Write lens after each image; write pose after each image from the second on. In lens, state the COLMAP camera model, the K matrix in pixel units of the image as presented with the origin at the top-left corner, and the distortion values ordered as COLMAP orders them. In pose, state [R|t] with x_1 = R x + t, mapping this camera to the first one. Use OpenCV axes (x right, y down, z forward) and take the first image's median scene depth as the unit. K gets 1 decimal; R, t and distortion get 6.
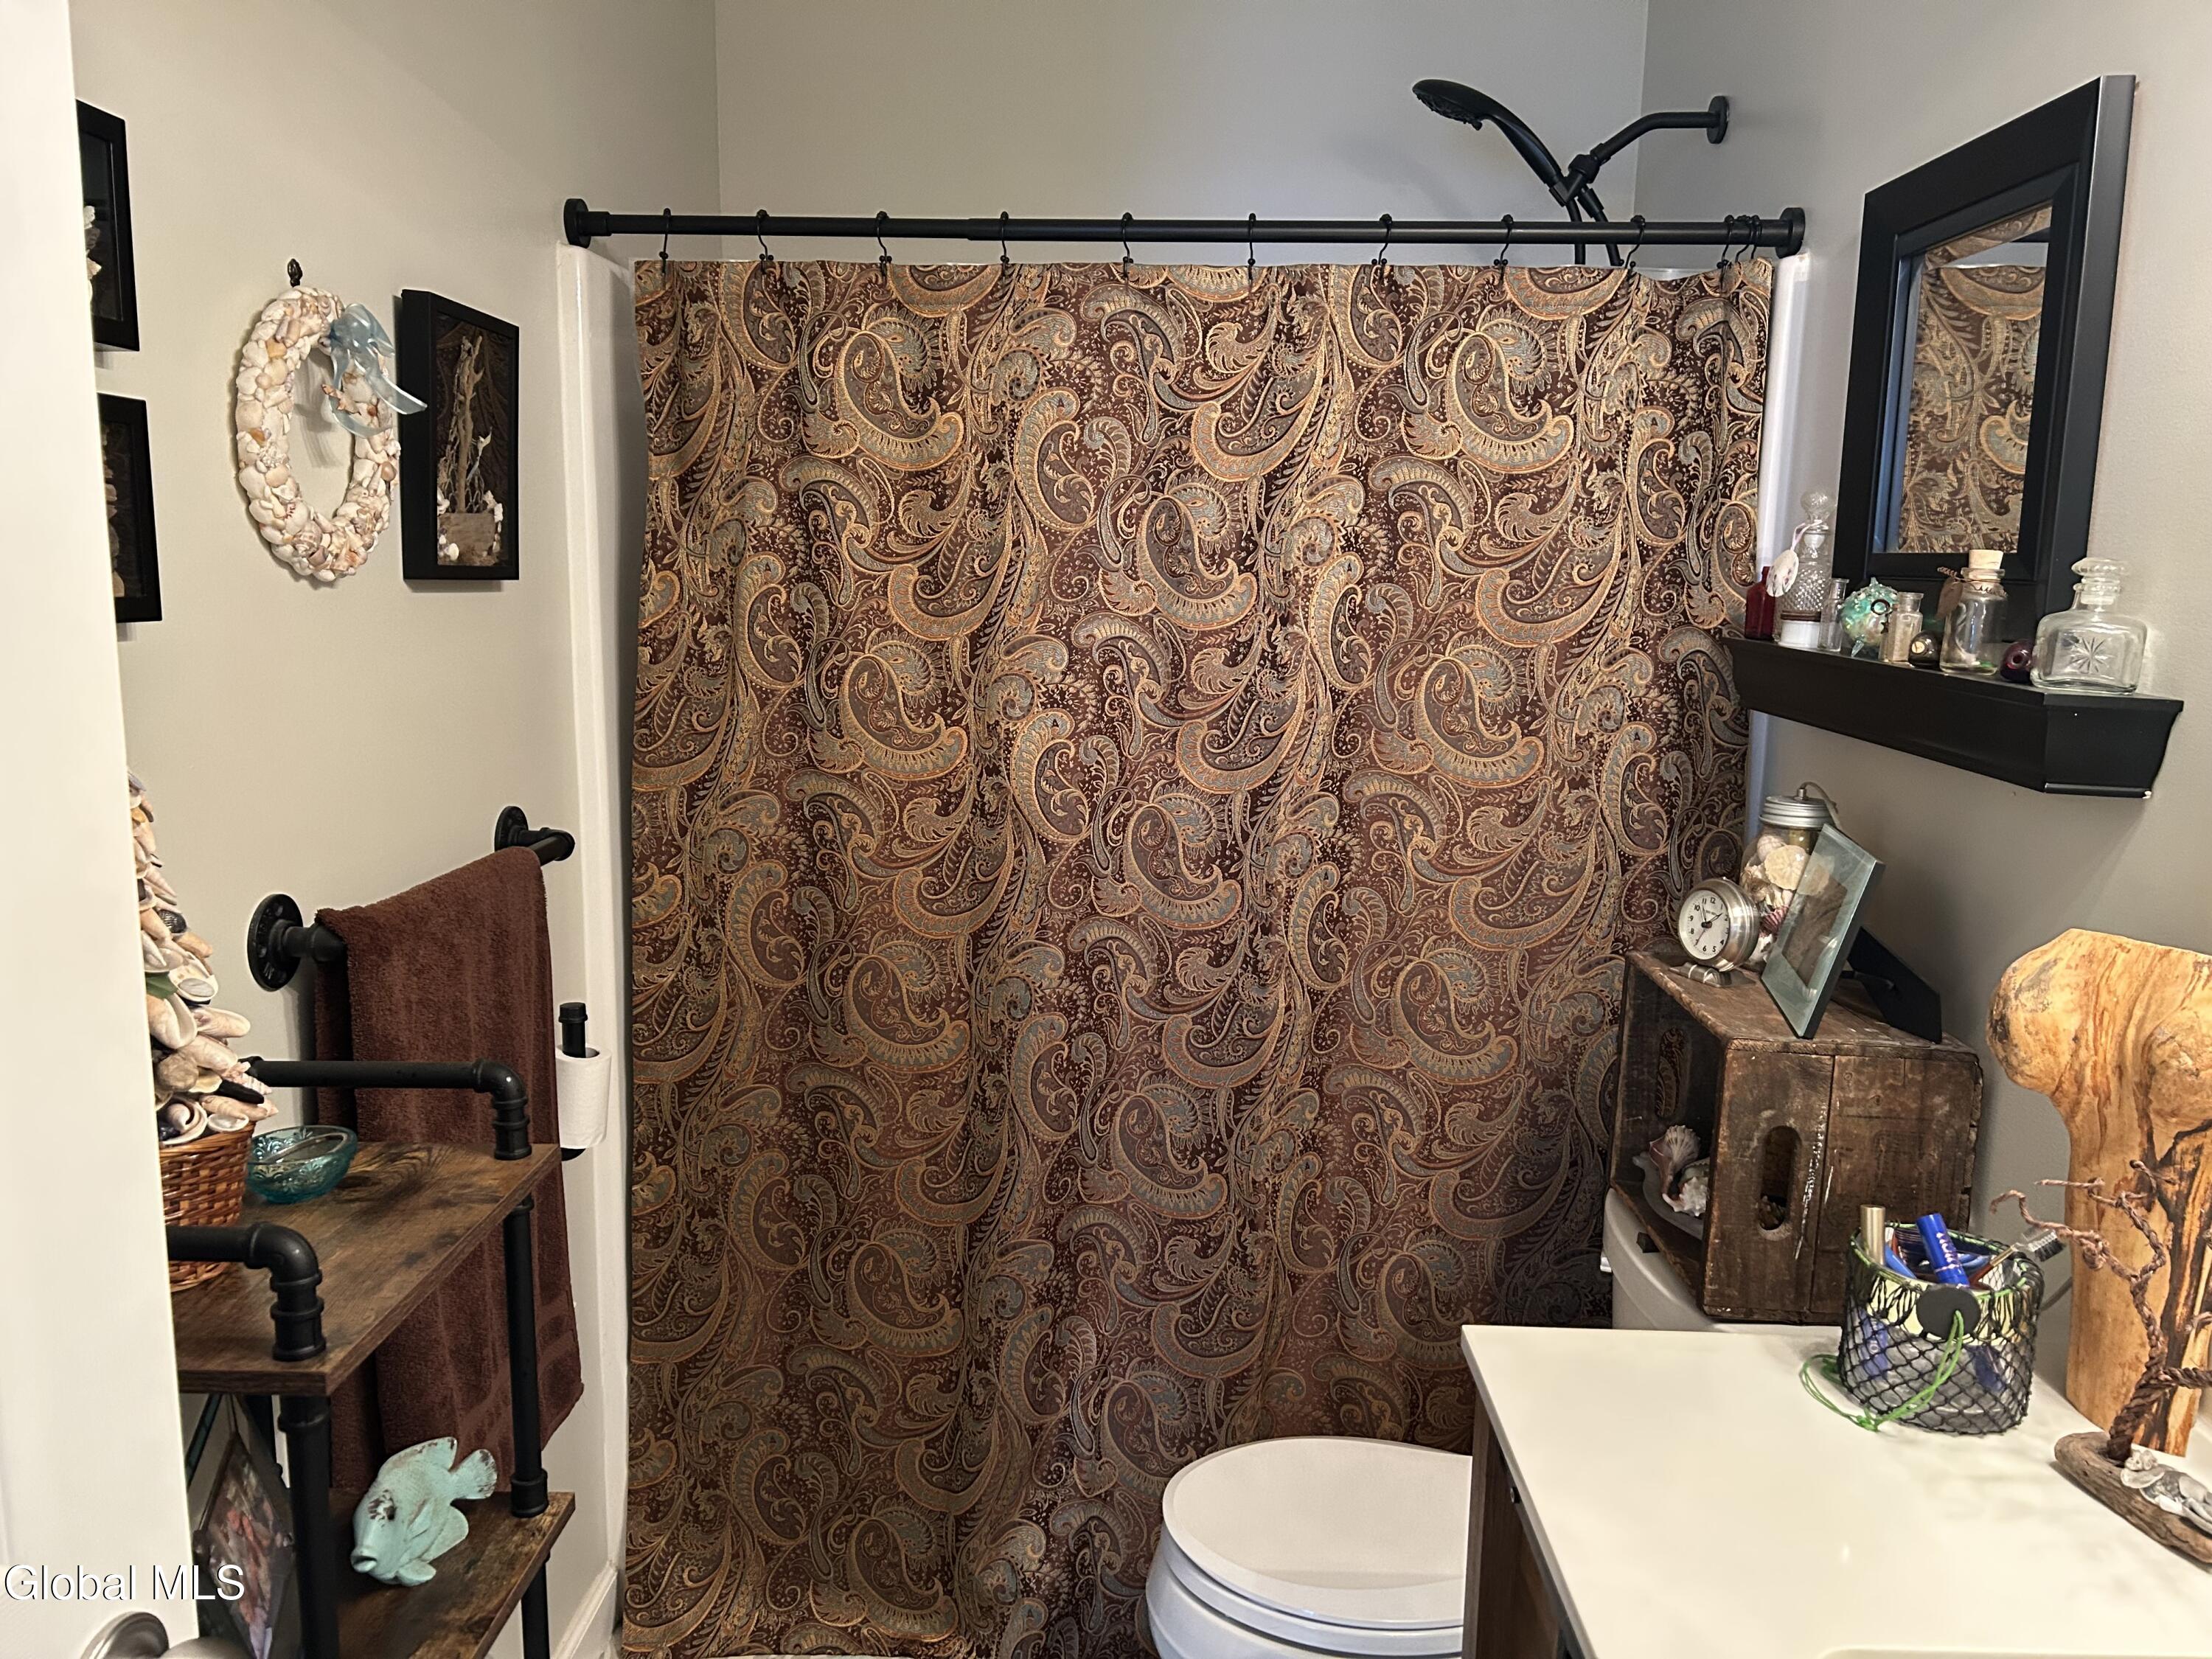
lens RADIAL K [[1663.6, 0, 1082.2], [0, 1663.6, 849.9], [0, 0, 1]] dist [0.078162, -0.093425]
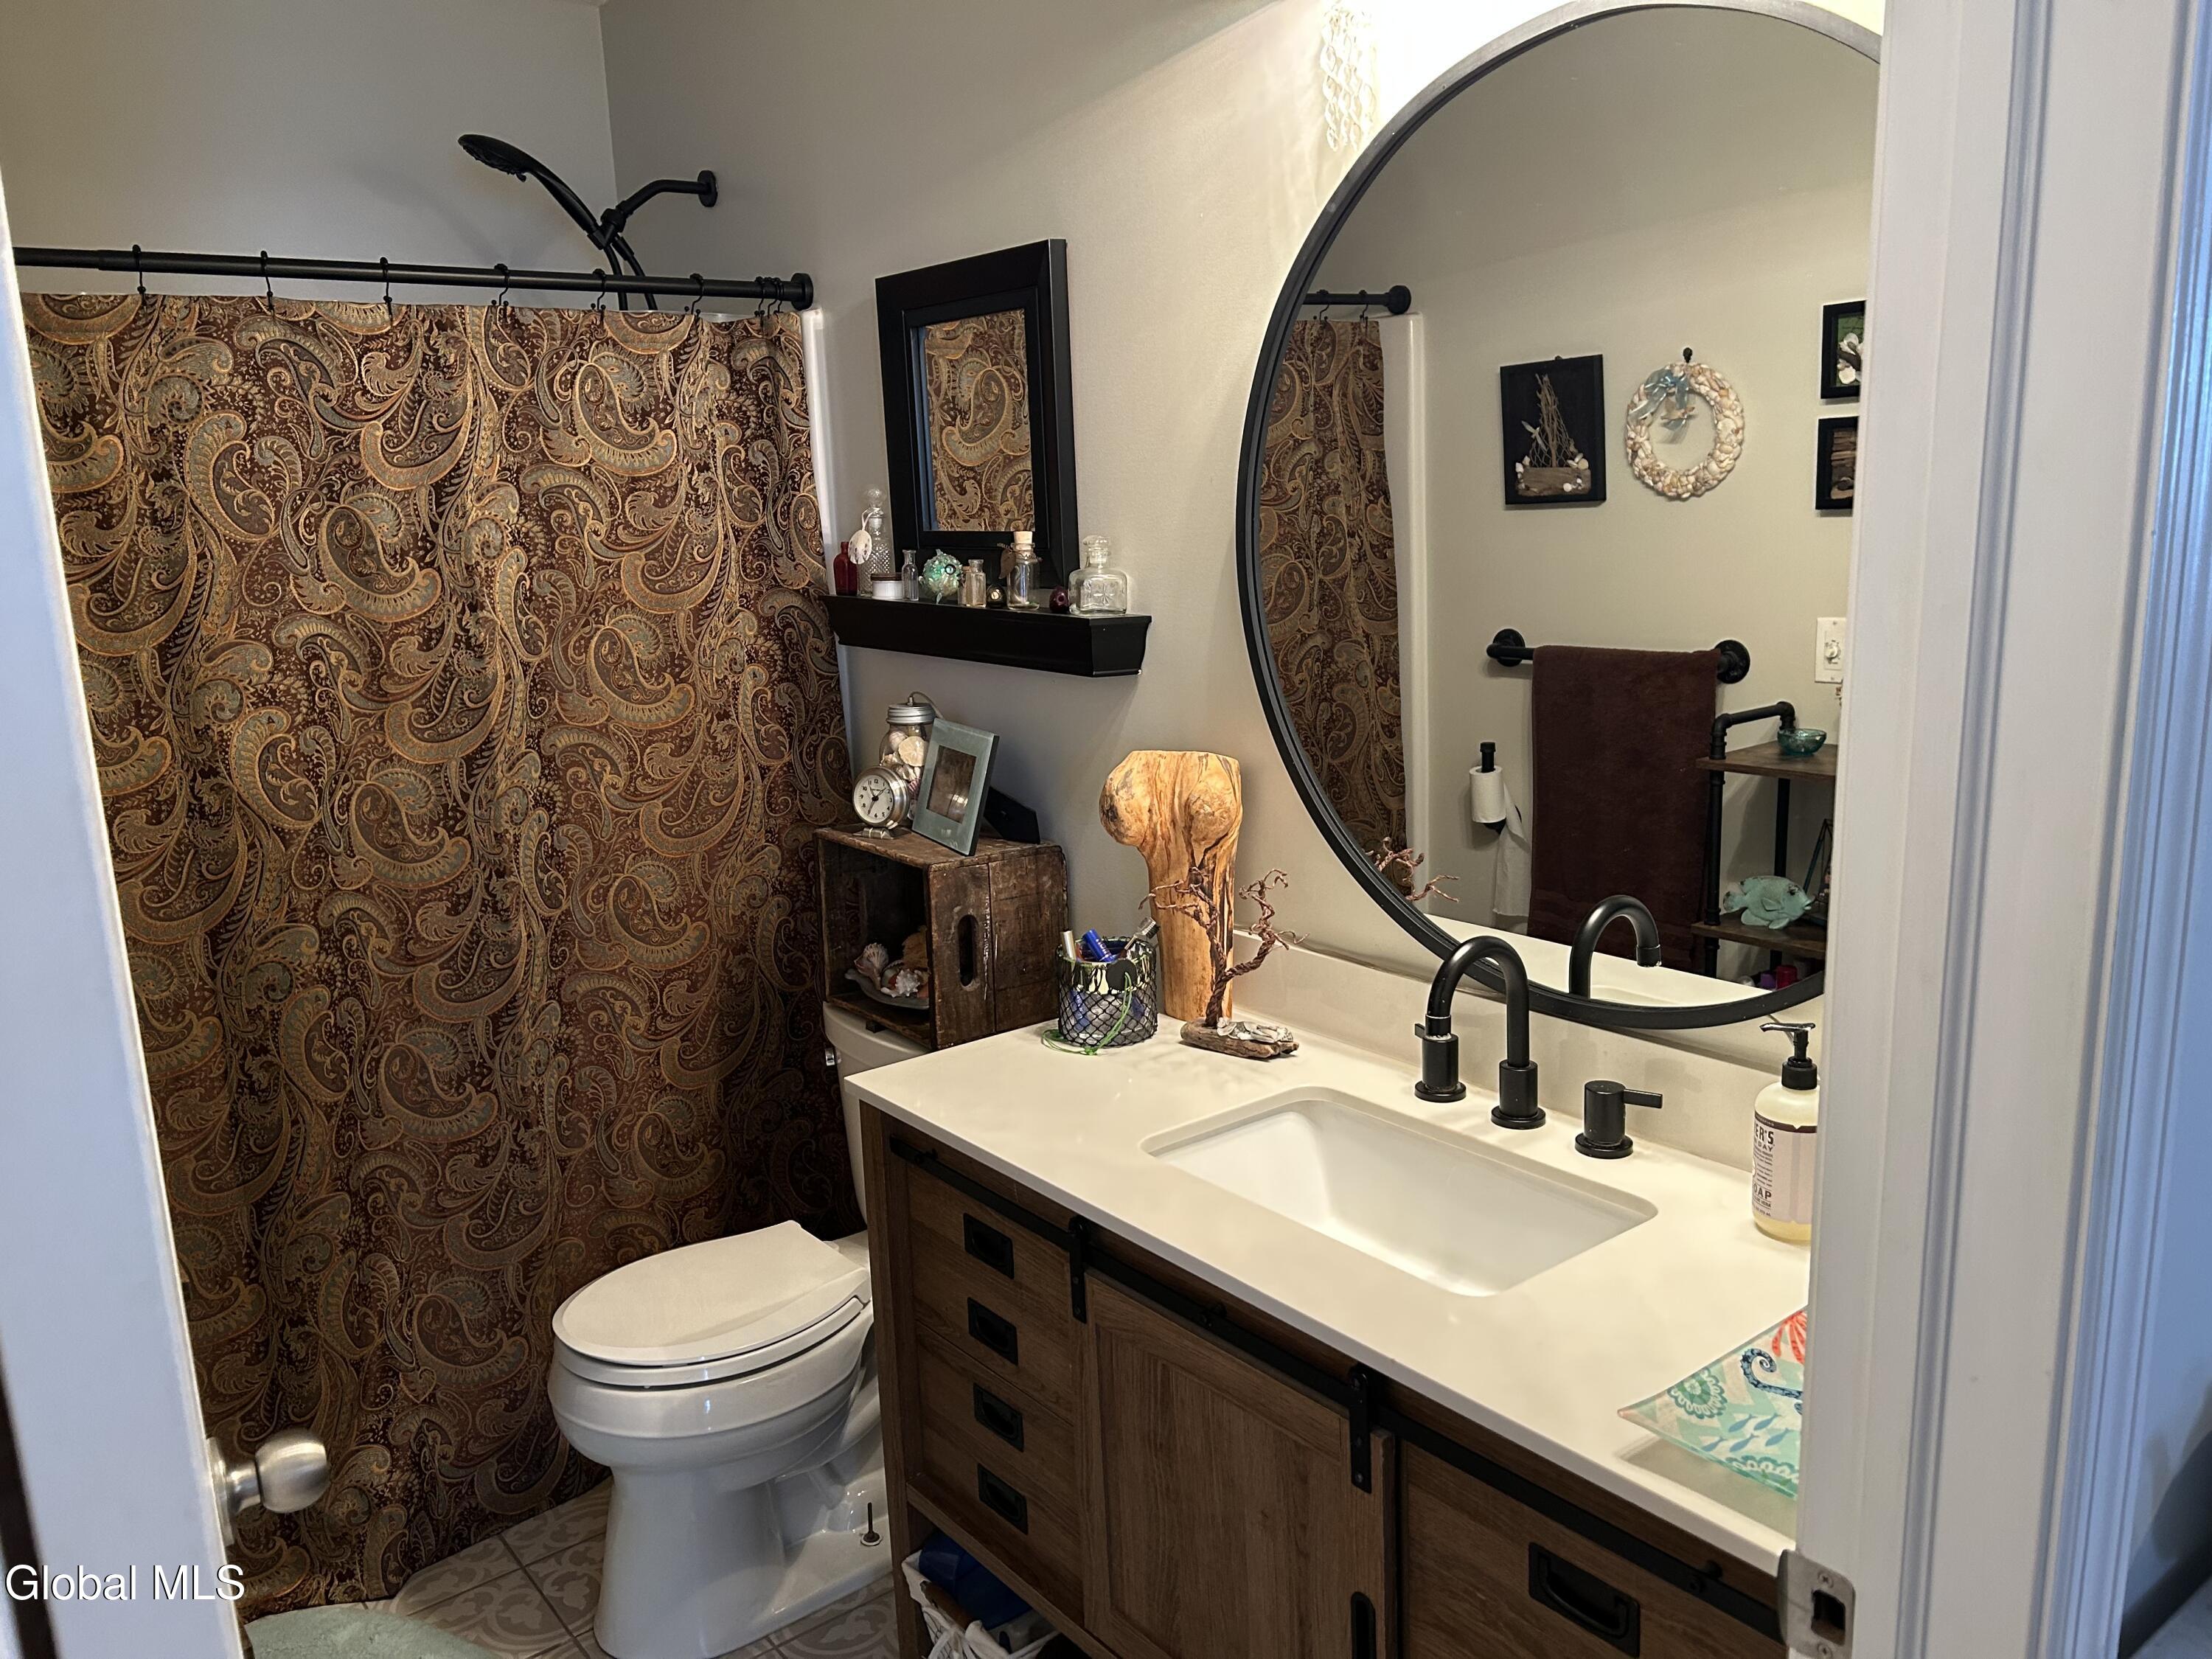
lens RADIAL K [[1663.6, 0, 1095.3], [0, 1663.6, 842.7], [0, 0, 1]] dist [0.078162, -0.093425]
pose [[0.775916, -0.174229, 0.606299, -0.282282], [0.156837, 0.984205, 0.082113, -0.004344], [-0.611029, 0.031377, 0.790986, -0.189151]]
